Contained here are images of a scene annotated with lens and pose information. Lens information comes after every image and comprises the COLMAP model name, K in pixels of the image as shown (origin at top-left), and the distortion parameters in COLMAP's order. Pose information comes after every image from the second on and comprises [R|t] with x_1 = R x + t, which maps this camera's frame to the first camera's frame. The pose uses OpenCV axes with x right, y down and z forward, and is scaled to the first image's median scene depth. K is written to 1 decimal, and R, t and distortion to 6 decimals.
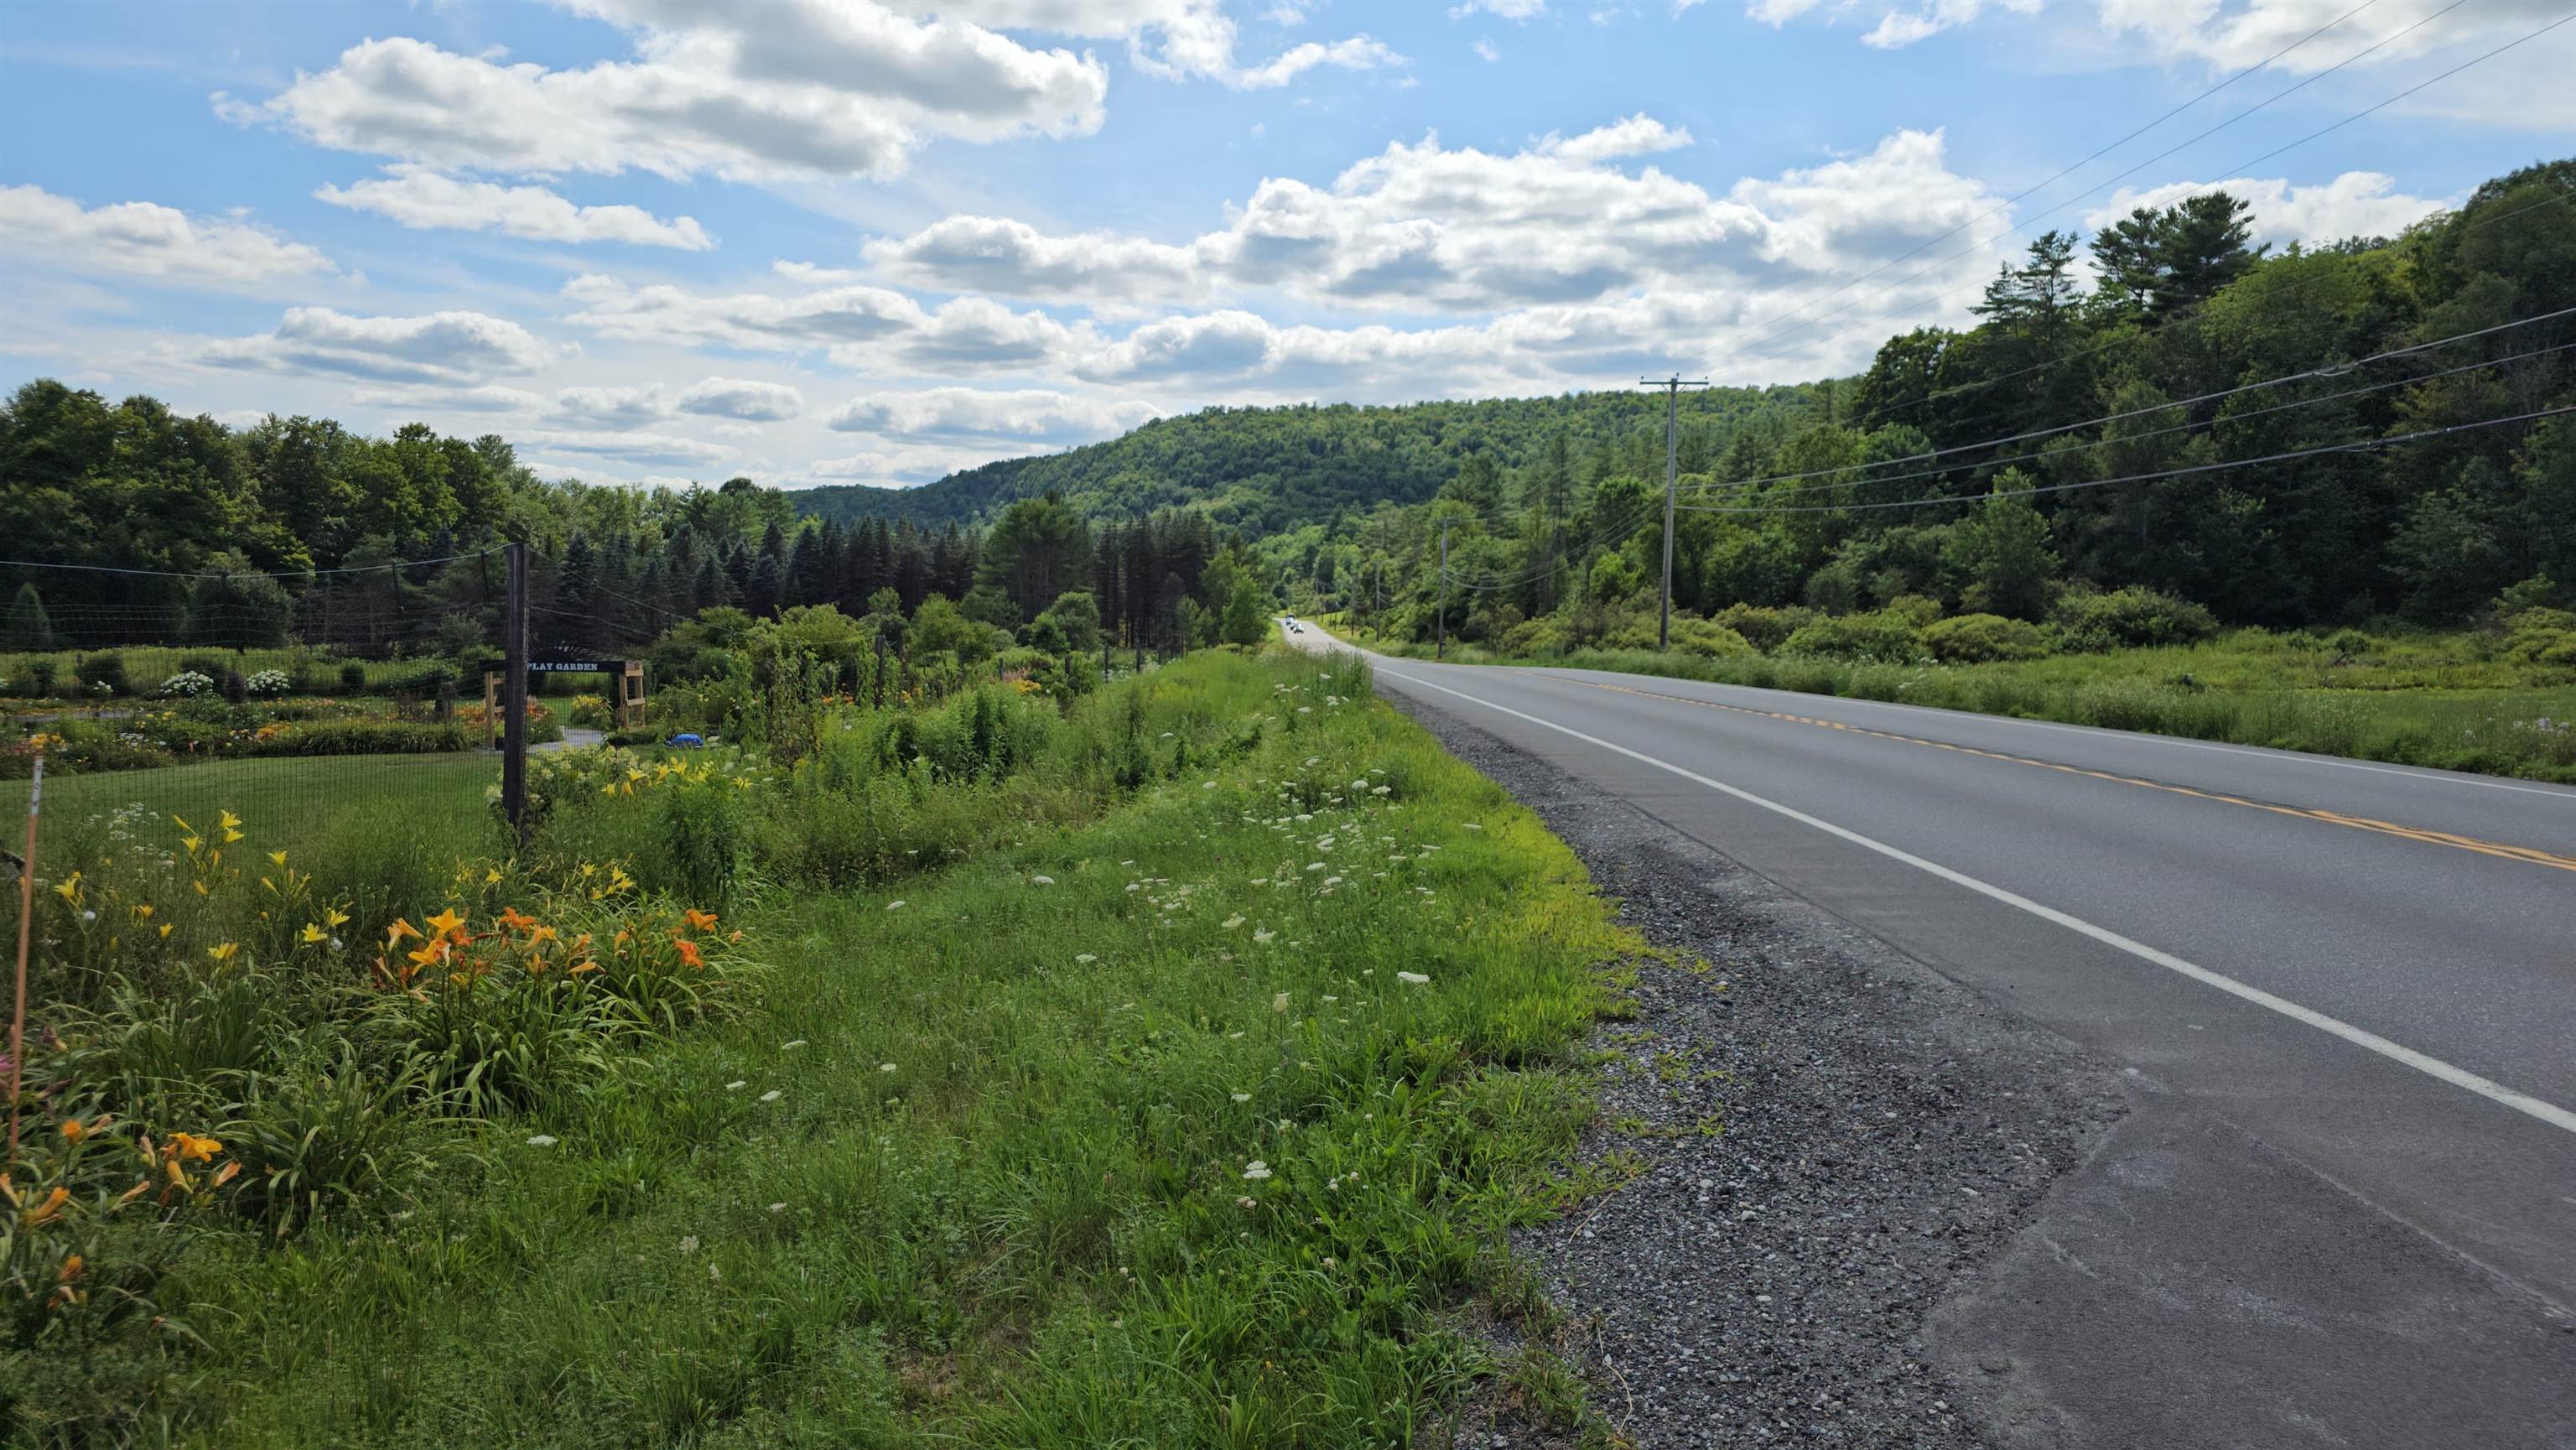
lens RADIAL K [[1777.7, 0, 1303.3], [0, 1777.7, 712.3], [0, 0, 1]] dist [0.089590, -0.064508]
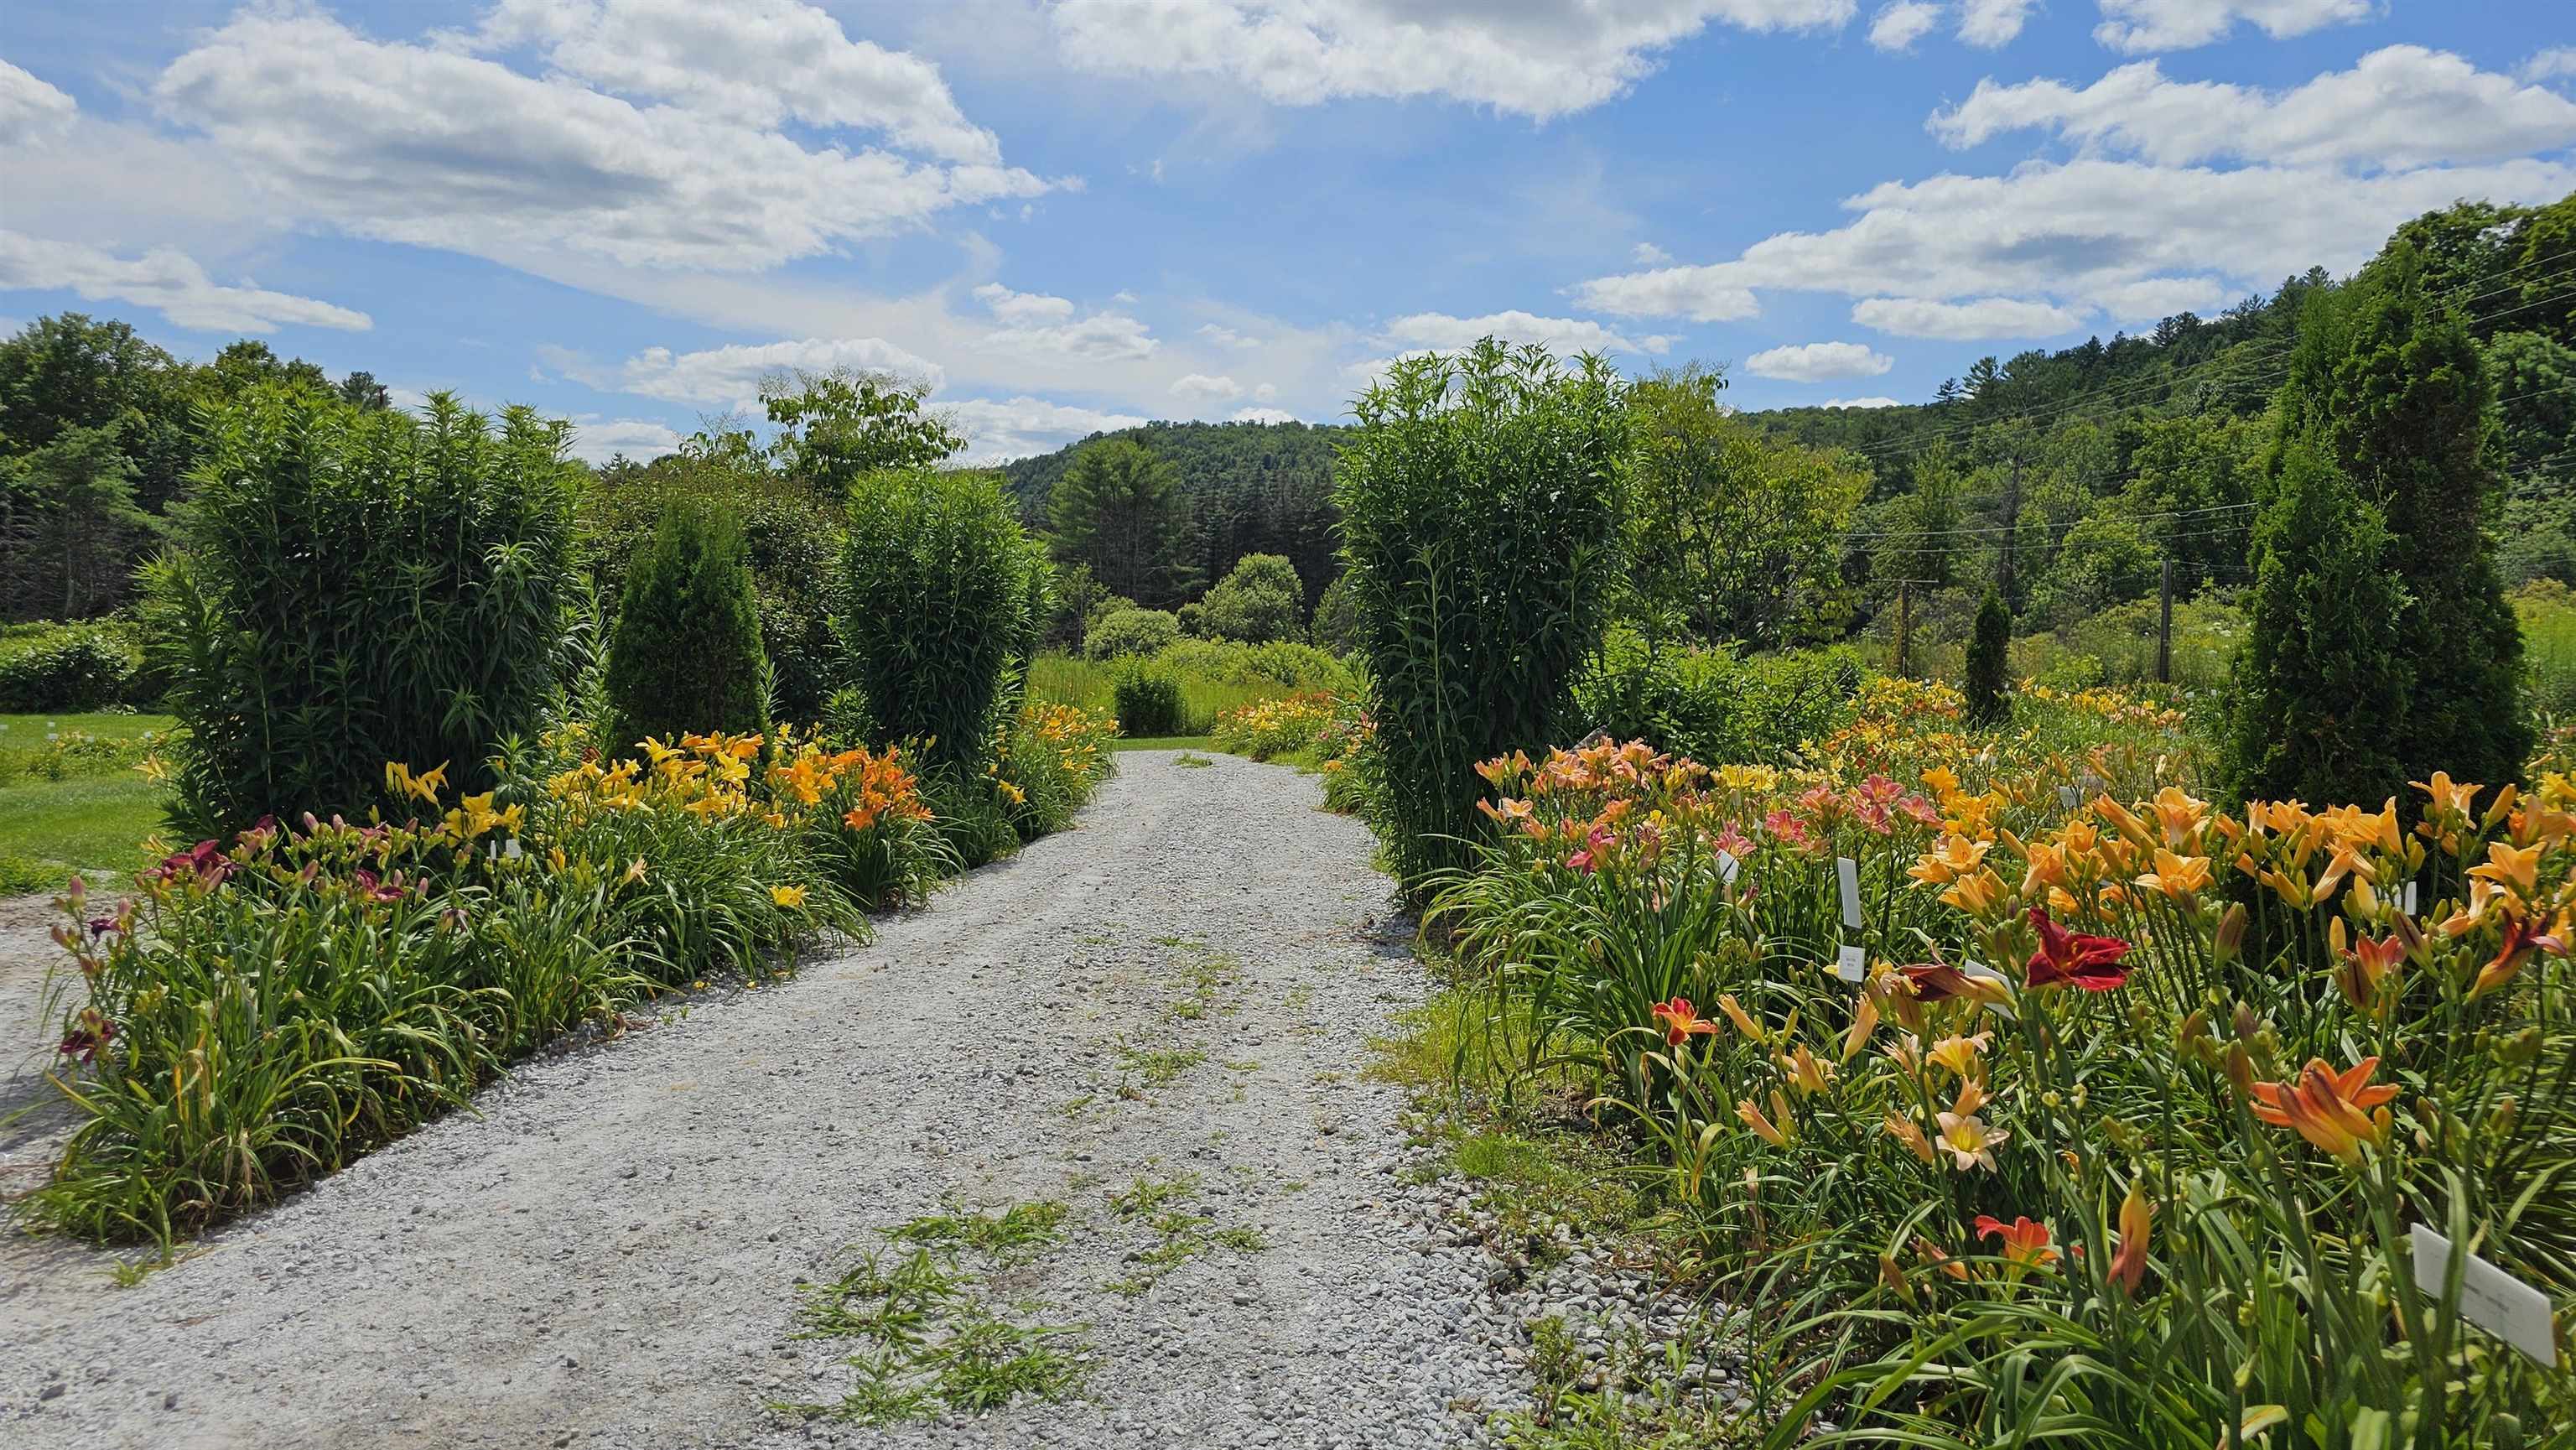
lens RADIAL K [[1725.4, 0, 1289.1], [0, 1725.4, 703.4], [0, 0, 1]] dist [0.063642, -0.059376]
pose [[0.998653, 0.015788, 0.049425, -0.100201], [-0.014806, 0.999687, -0.020189, -0.002568], [-0.049728, 0.019430, 0.998574, 0.272685]]
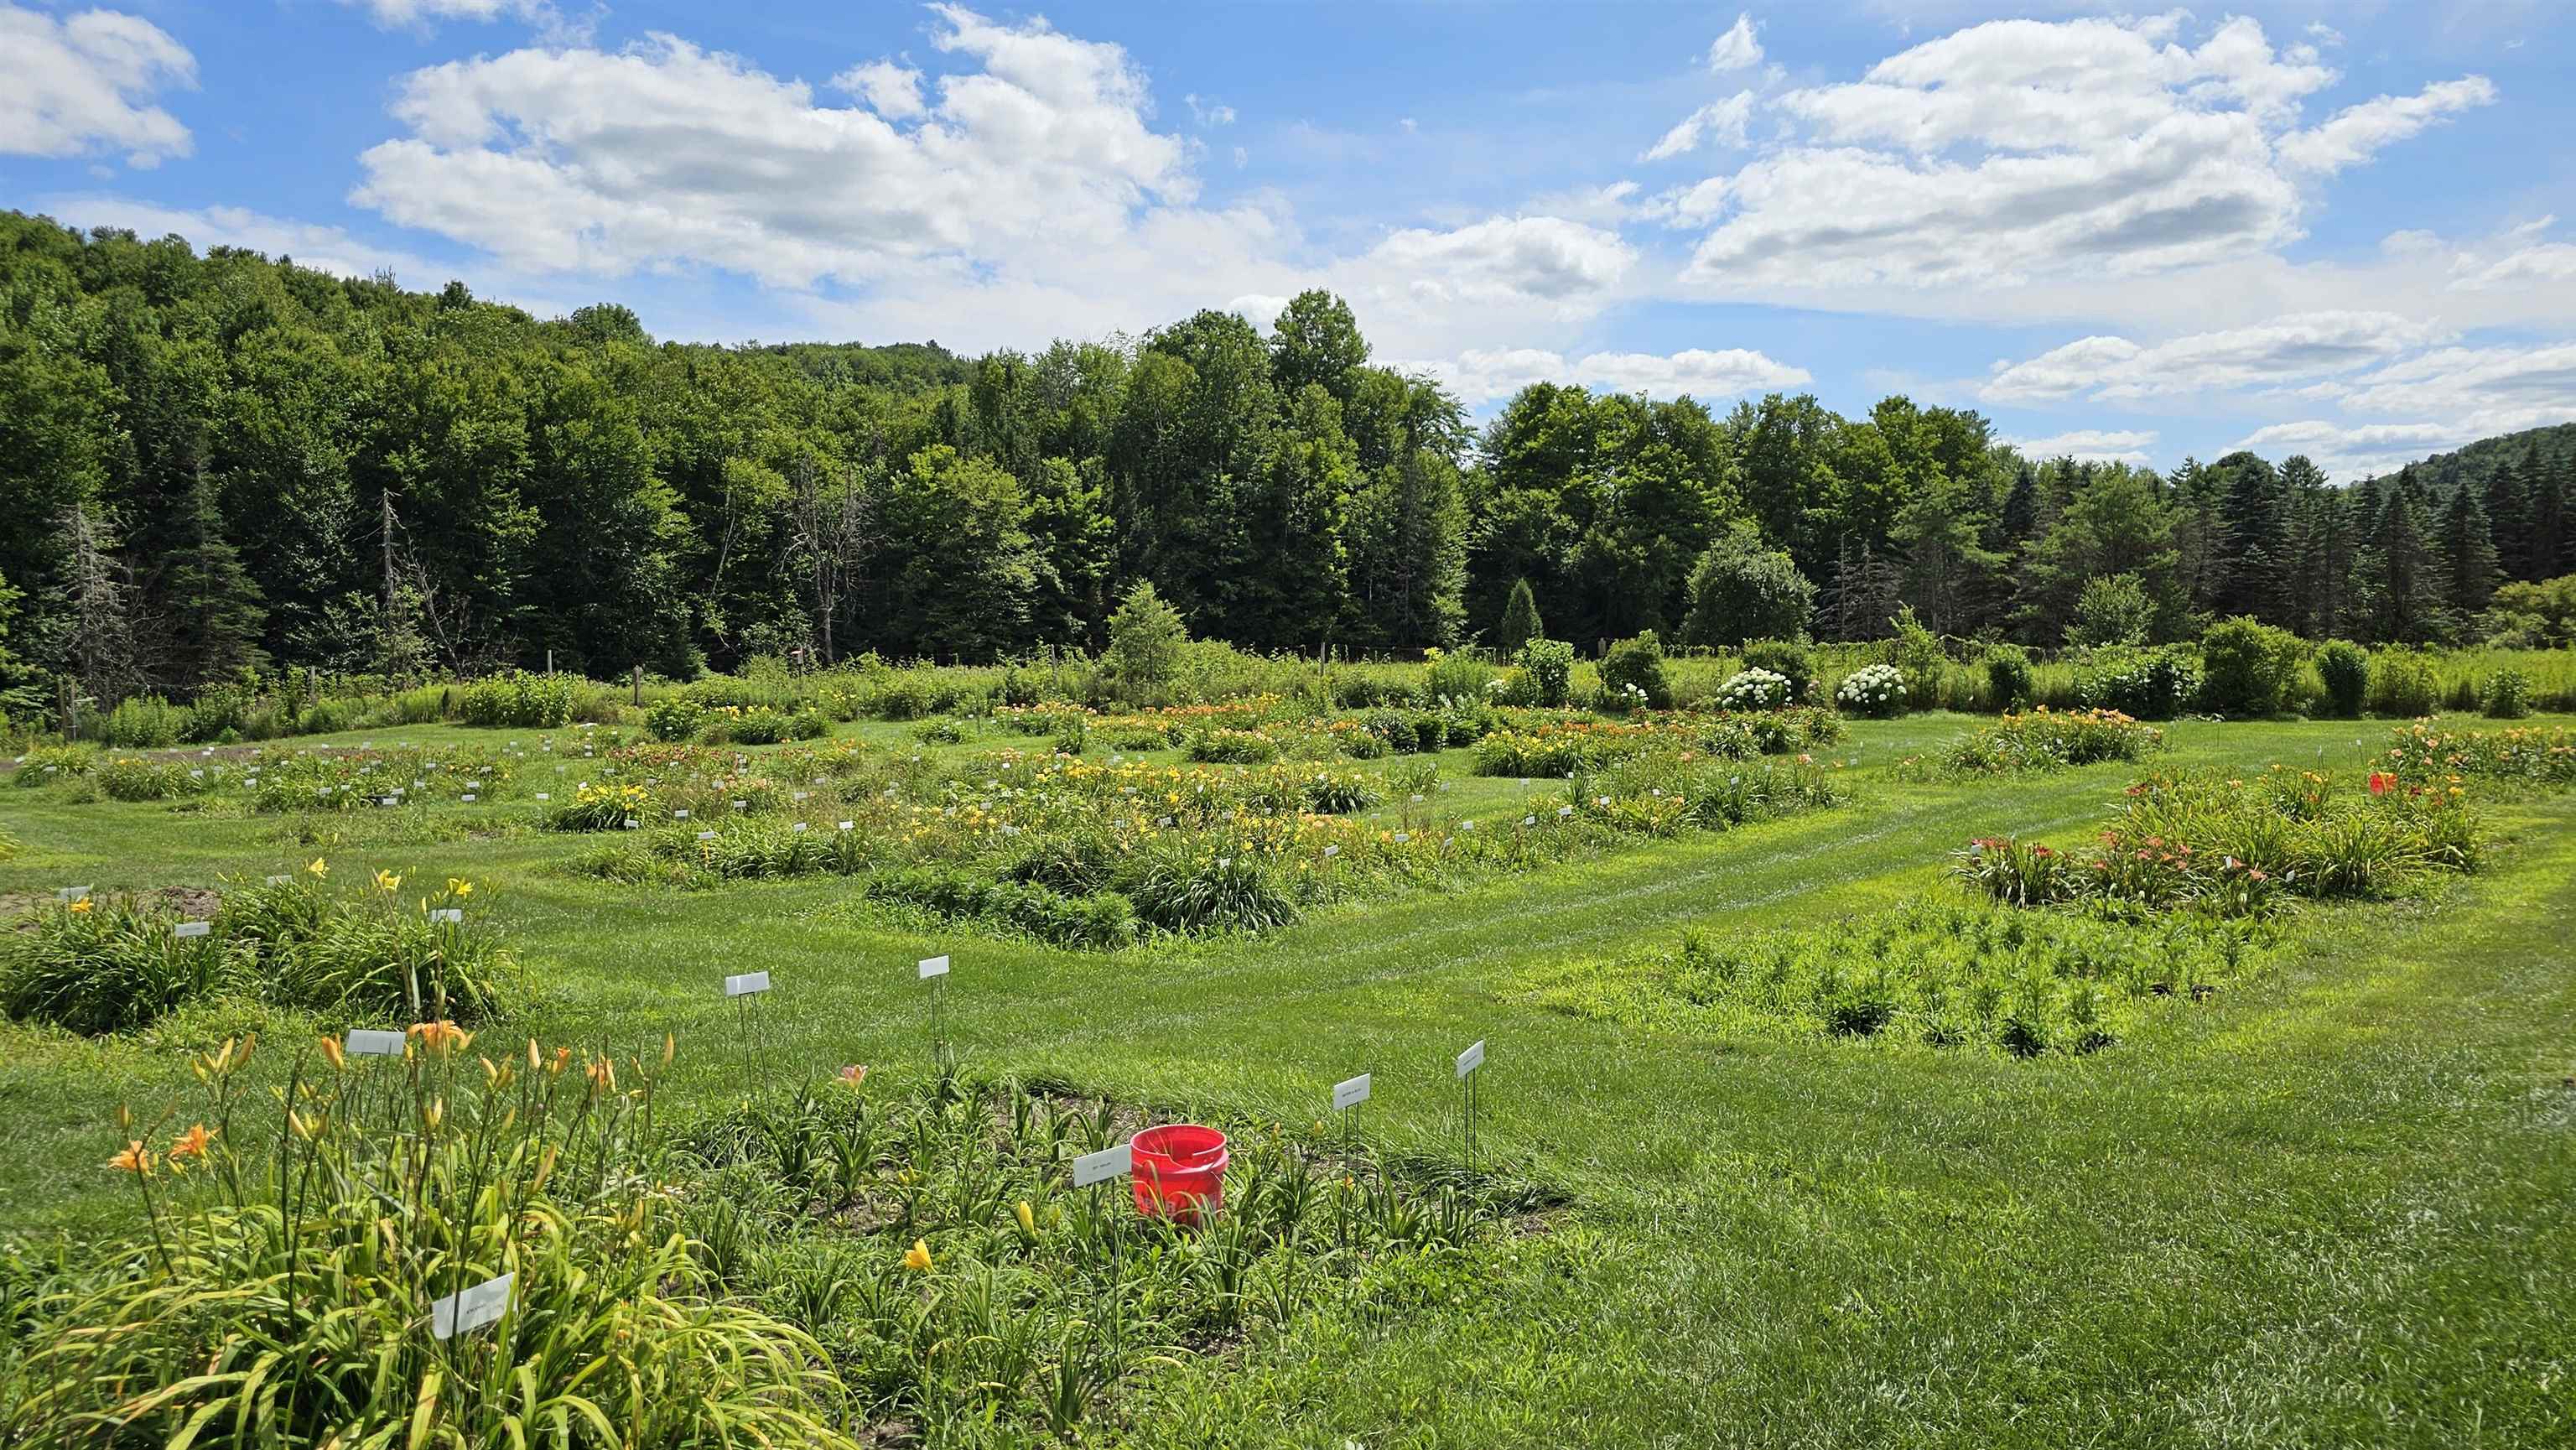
lens RADIAL K [[1736.3, 0, 1267.3], [0, 1736.3, 721.9], [0, 0, 1]] dist [0.078733, -0.066191]
pose [[0.736321, 0.007699, -0.676588, -0.158758], [-0.015417, 0.999867, -0.005400, 0.000148], [0.676456, 0.014408, 0.736342, 0.217605]]
